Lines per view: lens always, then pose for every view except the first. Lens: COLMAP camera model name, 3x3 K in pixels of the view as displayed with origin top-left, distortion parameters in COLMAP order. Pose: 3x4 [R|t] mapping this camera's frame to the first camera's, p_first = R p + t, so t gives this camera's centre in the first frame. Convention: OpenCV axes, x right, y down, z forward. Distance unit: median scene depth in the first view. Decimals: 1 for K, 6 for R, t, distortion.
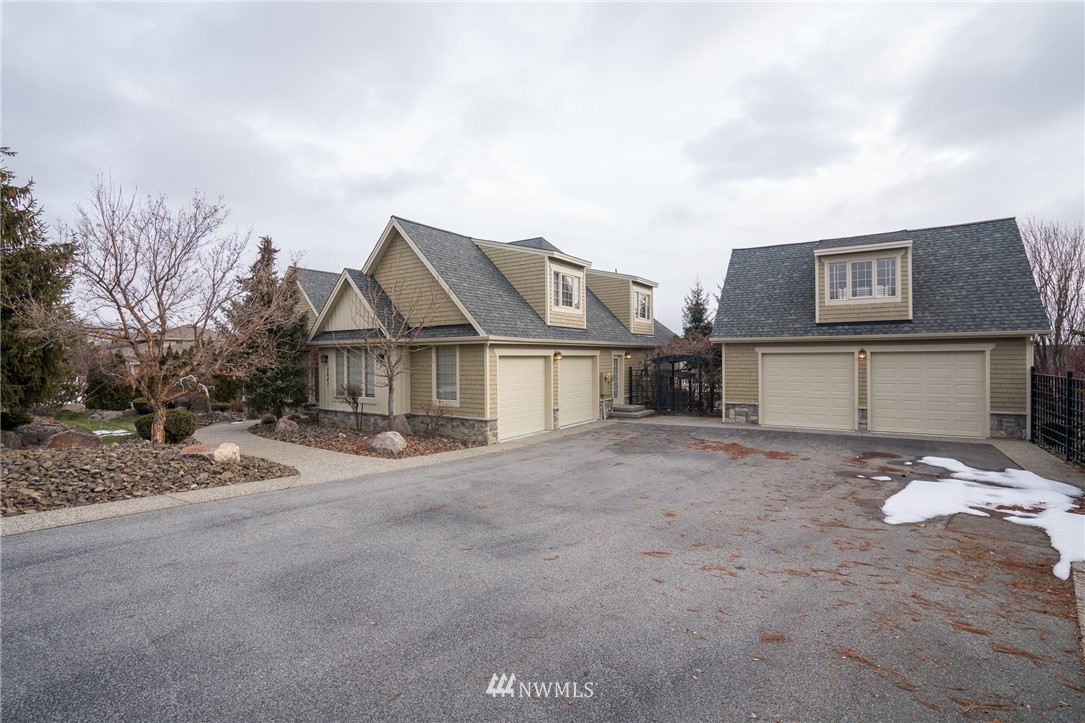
lens RADIAL K [[513.4, 0, 547.8], [0, 513.4, 360.7], [0, 0, 1]] dist [0.005272, 0.001121]
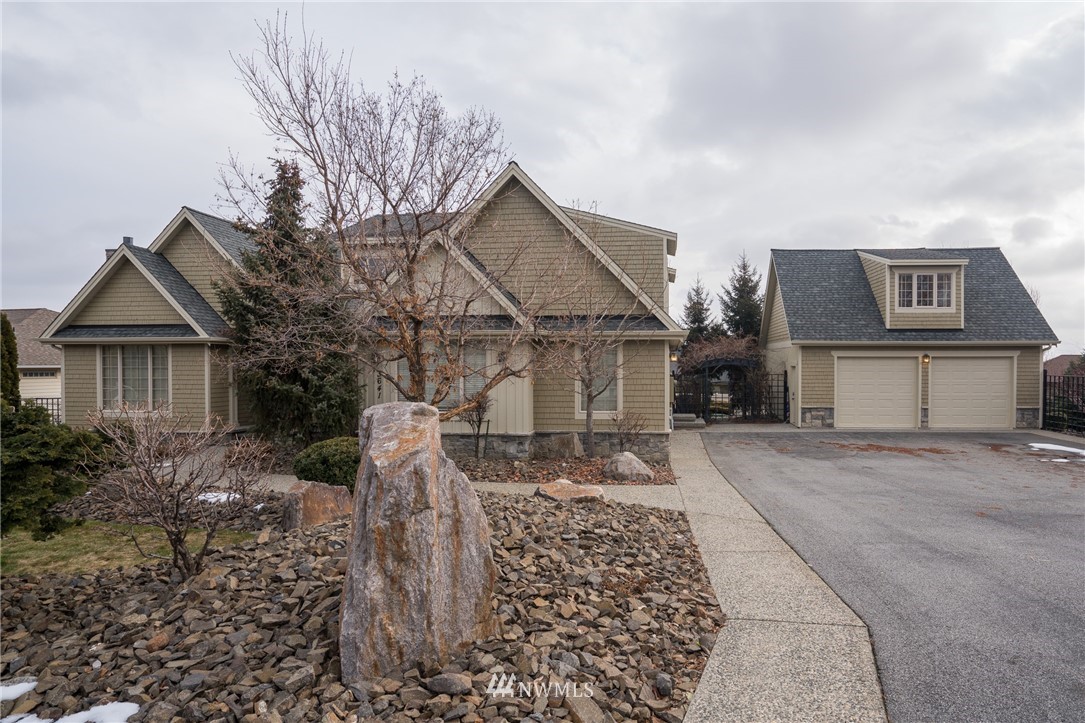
lens RADIAL K [[635.7, 0, 551.8], [0, 635.7, 369.0], [0, 0, 1]] dist [-0.000060, -0.001312]
pose [[0.876949, 0.002561, 0.480577, -0.741635], [-0.005911, 0.999968, 0.005457, 0.006991], [-0.480548, -0.007626, 0.876935, 0.190131]]
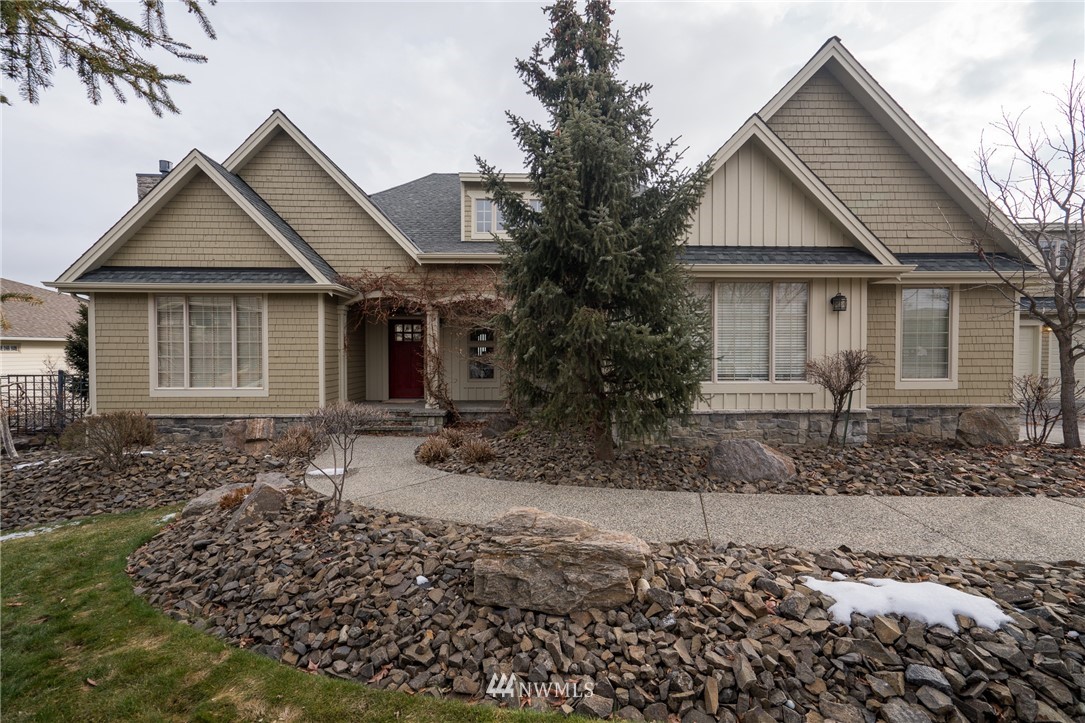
lens RADIAL K [[513.4, 0, 536.0], [0, 513.4, 358.5], [0, 0, 1]] dist [0.005272, 0.001121]
pose [[0.785695, -0.002722, 0.618608, -0.948006], [-0.005746, 0.999915, 0.011697, 0.048957], [-0.618588, -0.012745, 0.785612, 0.825833]]
